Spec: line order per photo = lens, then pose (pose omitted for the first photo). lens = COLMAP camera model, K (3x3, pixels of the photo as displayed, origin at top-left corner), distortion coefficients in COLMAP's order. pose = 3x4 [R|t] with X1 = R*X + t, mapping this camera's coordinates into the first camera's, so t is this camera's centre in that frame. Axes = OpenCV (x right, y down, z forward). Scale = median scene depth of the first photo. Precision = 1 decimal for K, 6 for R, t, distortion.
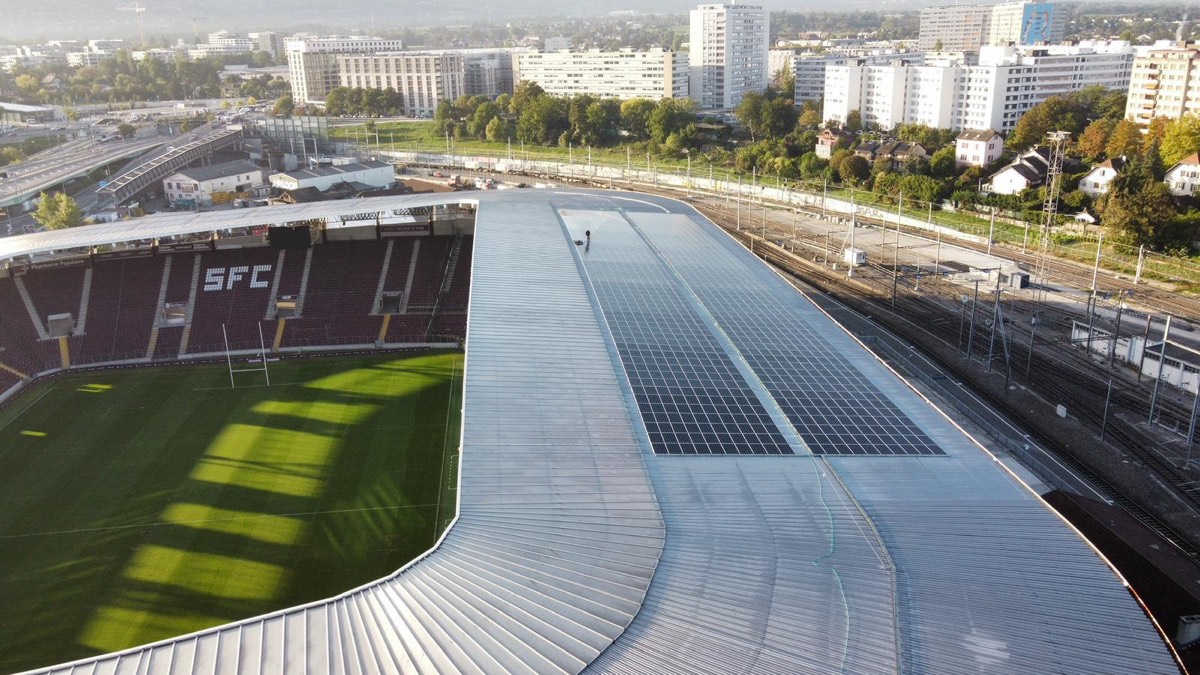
lens RADIAL K [[962.7, 0, 600.0], [0, 962.7, 337.5], [0, 0, 1]] dist [-0.046694, 0.189889]
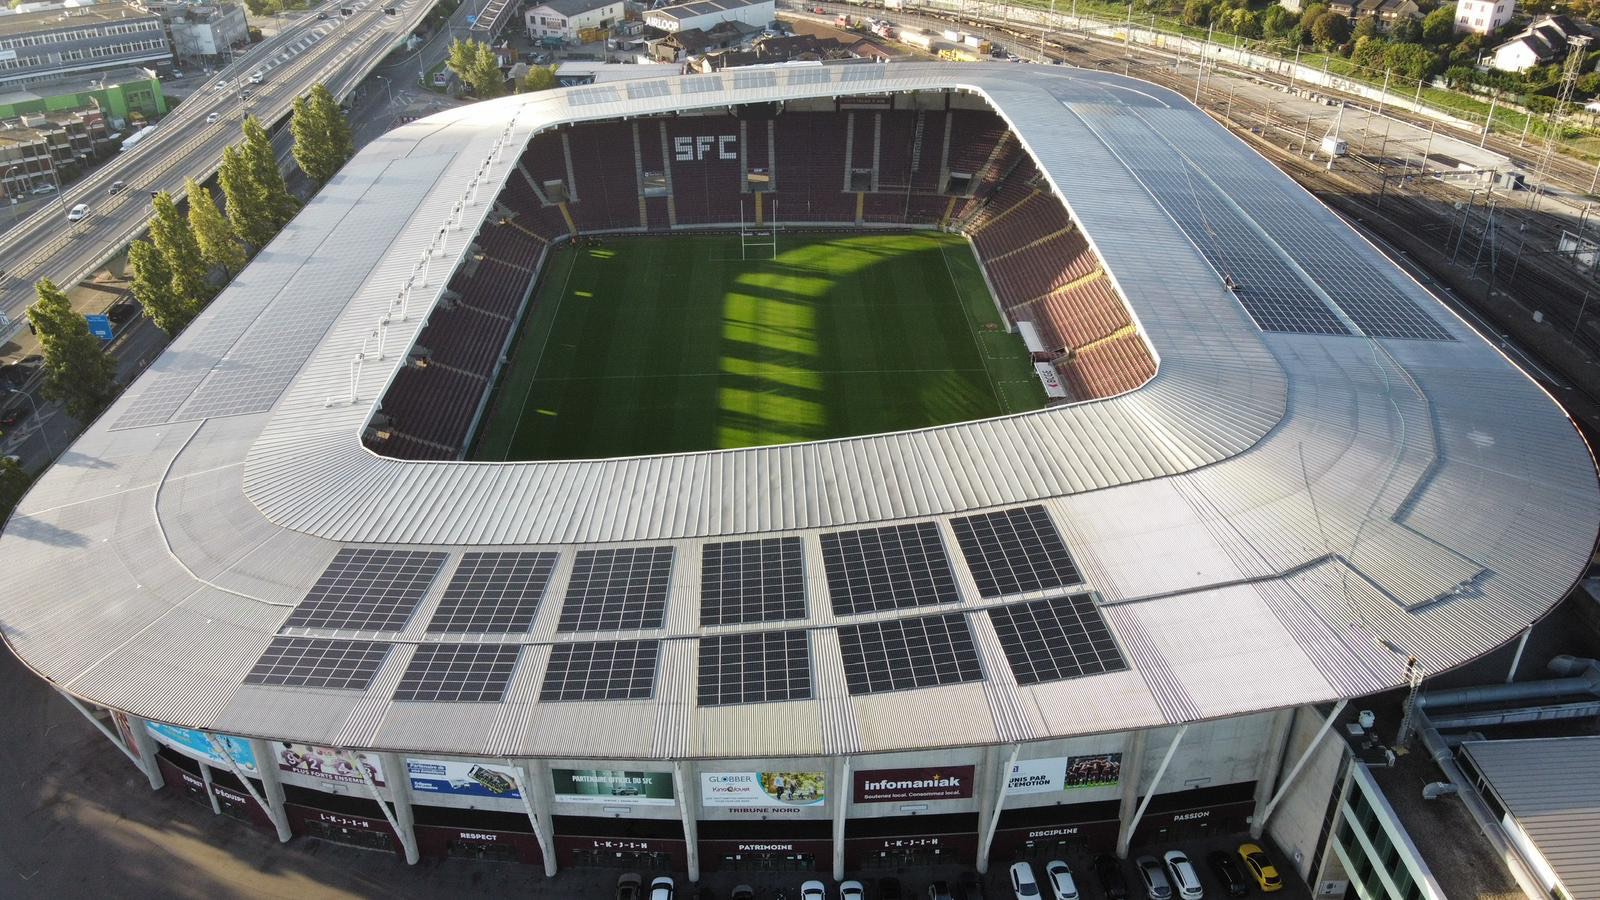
lens RADIAL K [[1225.8, 0, 800.0], [0, 1225.8, 450.0], [0, 0, 1]] dist [0.015422, -0.002066]
pose [[0.995182, 0.057630, -0.079324, -0.147120], [-0.040305, 0.977962, 0.204854, -0.018524], [0.089381, -0.200670, 0.975573, -0.294961]]
